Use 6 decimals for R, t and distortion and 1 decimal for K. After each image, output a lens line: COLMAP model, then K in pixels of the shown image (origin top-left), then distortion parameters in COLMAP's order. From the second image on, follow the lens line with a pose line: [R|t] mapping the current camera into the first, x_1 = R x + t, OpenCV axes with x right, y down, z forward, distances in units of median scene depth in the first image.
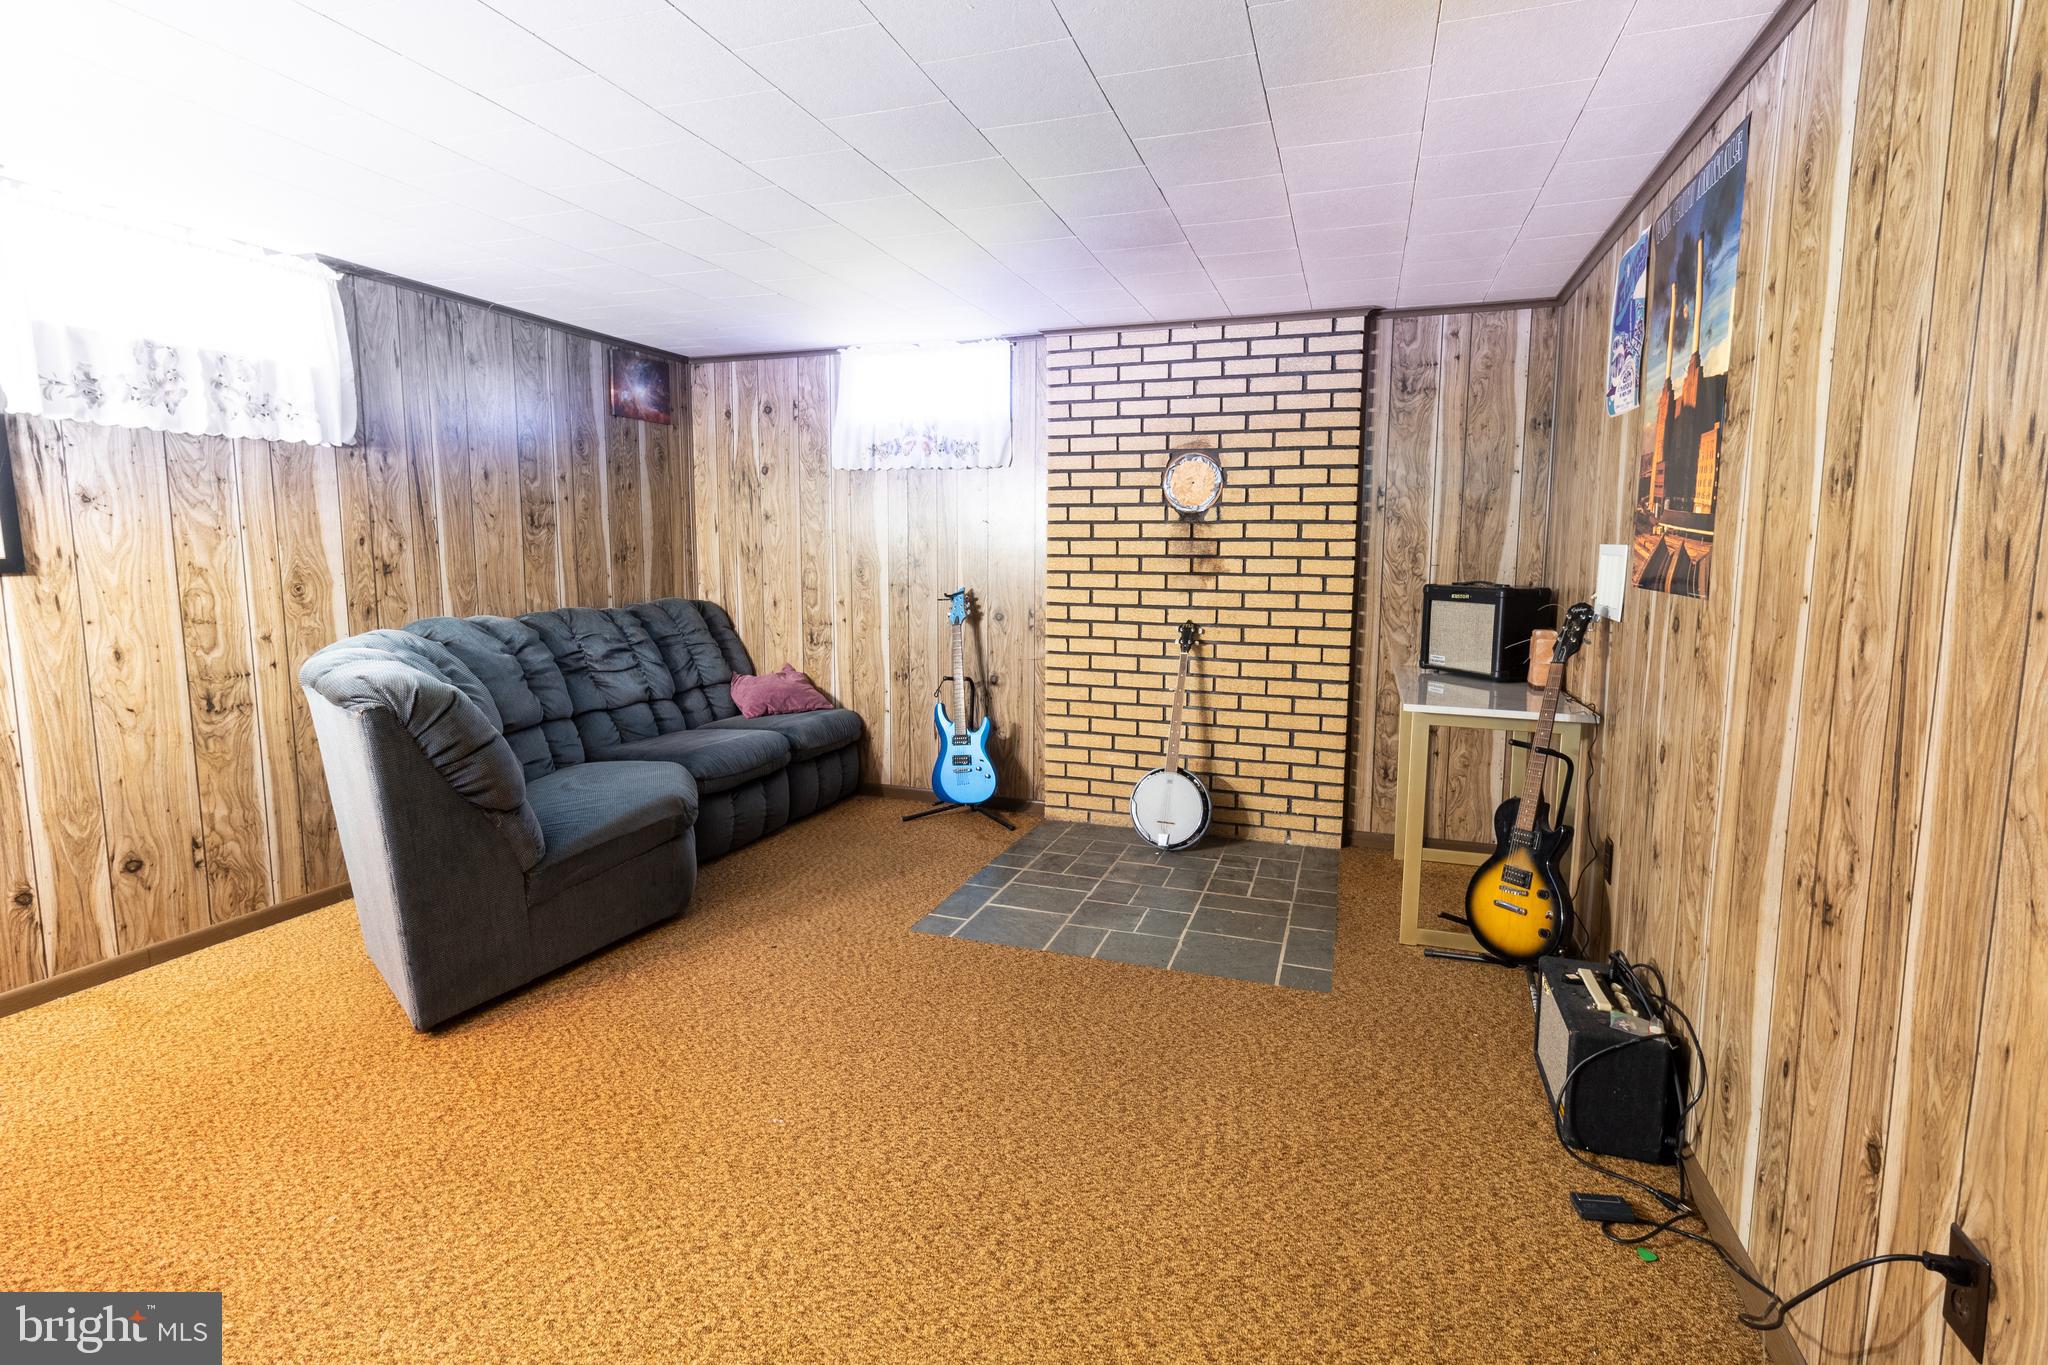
lens RADIAL K [[950.3, 0, 1024.8], [0, 950.3, 652.3], [0, 0, 1]] dist [0.001003, 0.000758]
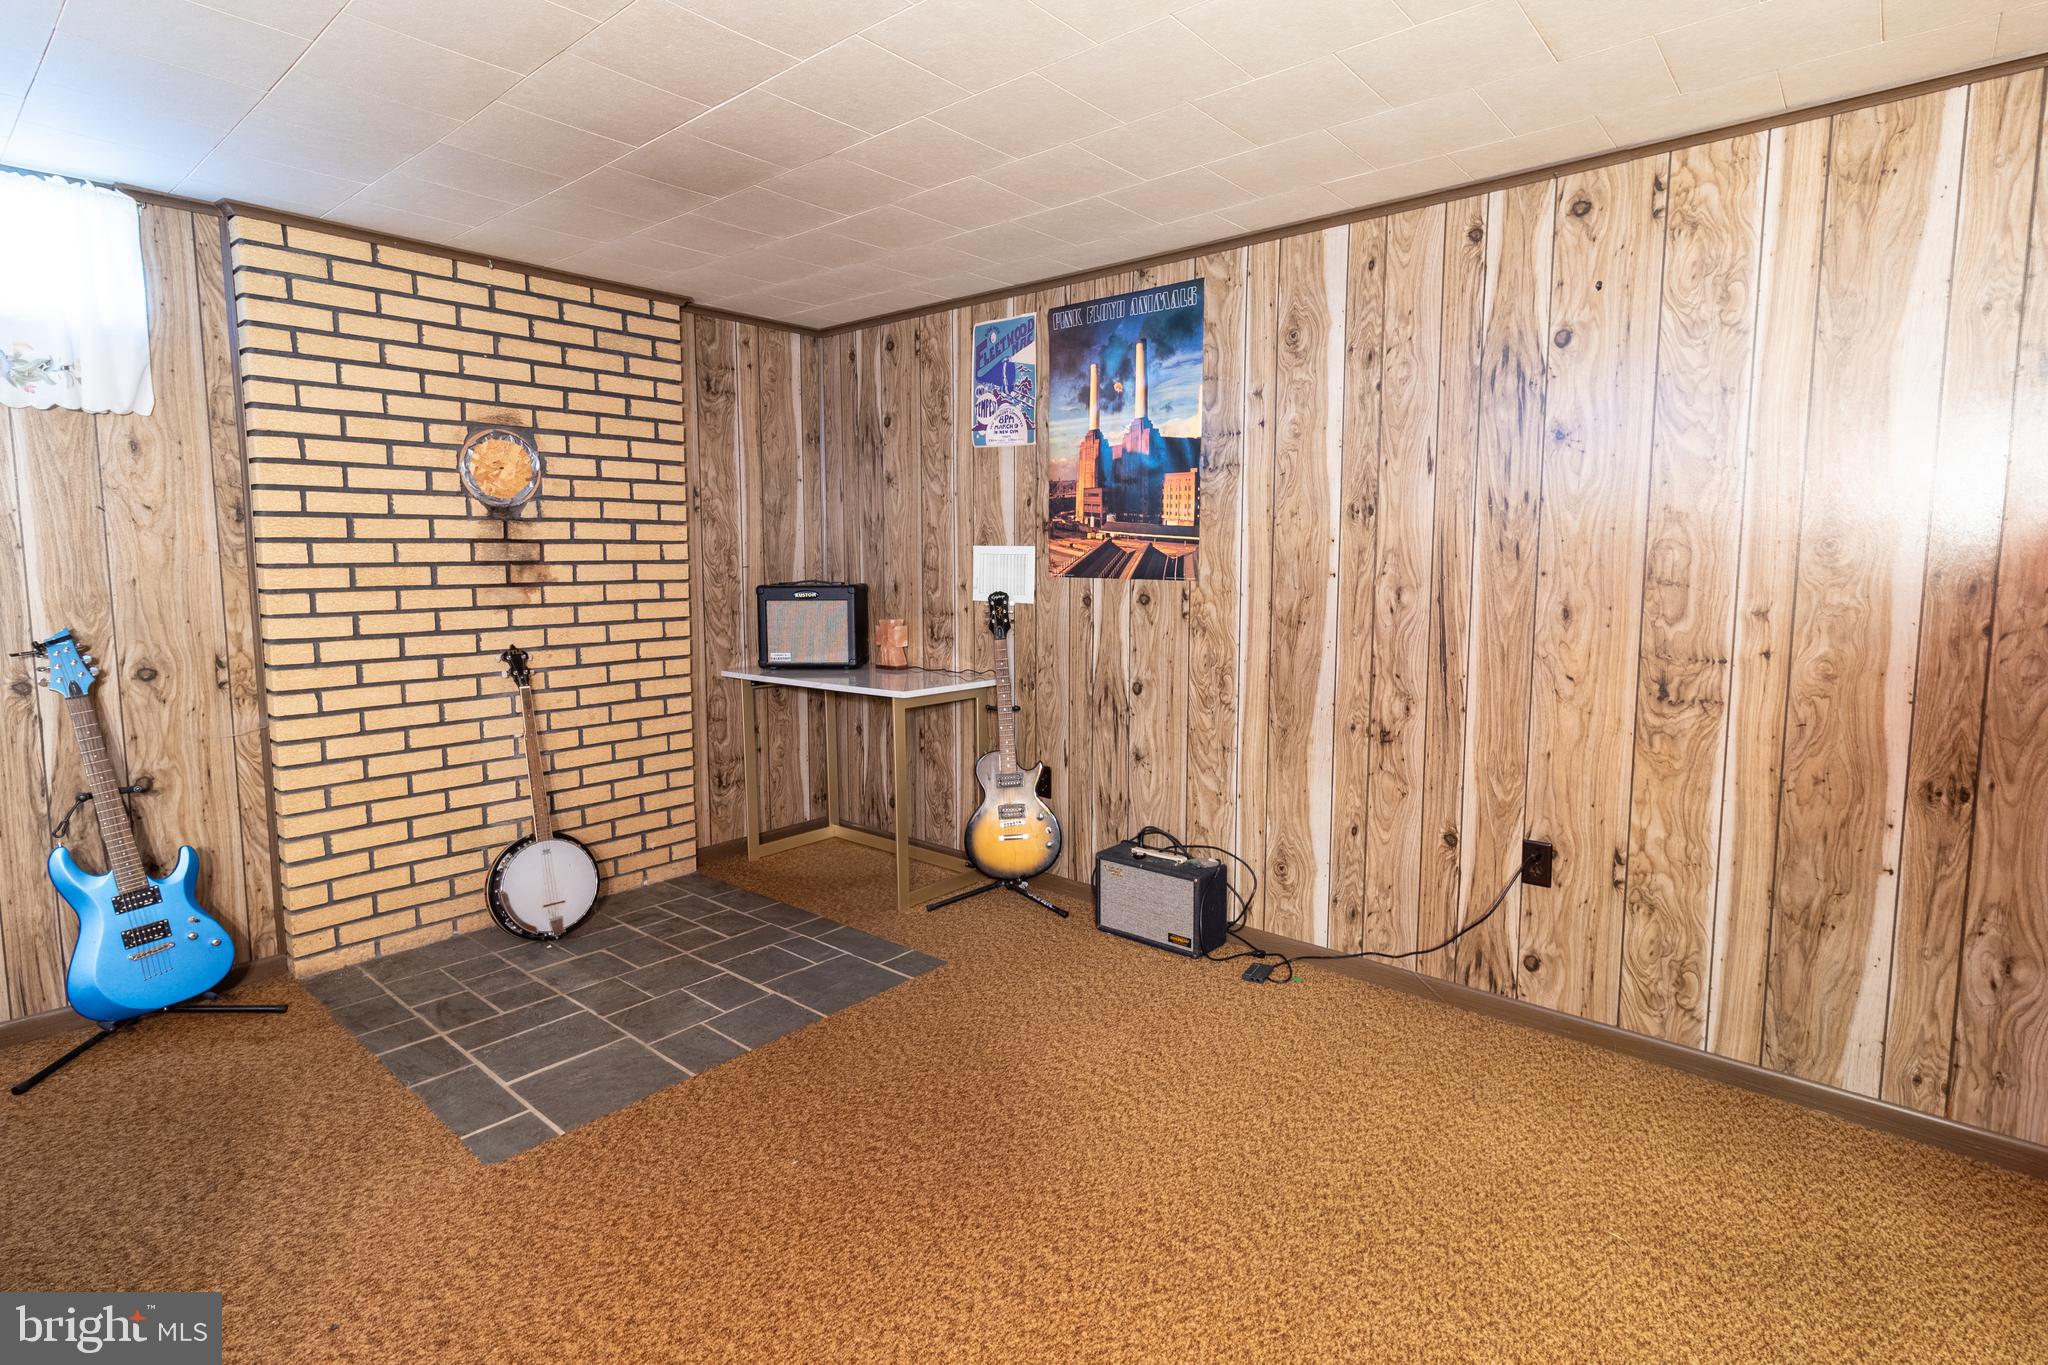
lens RADIAL K [[999.5, 0, 1033.2], [0, 999.5, 649.3], [0, 0, 1]] dist [0.001329, 0.000374]
pose [[0.364666, -0.098368, 0.925928, -0.448147], [0.108251, 0.992140, 0.062768, -0.036998], [-0.924824, 0.077343, 0.372448, 0.315221]]
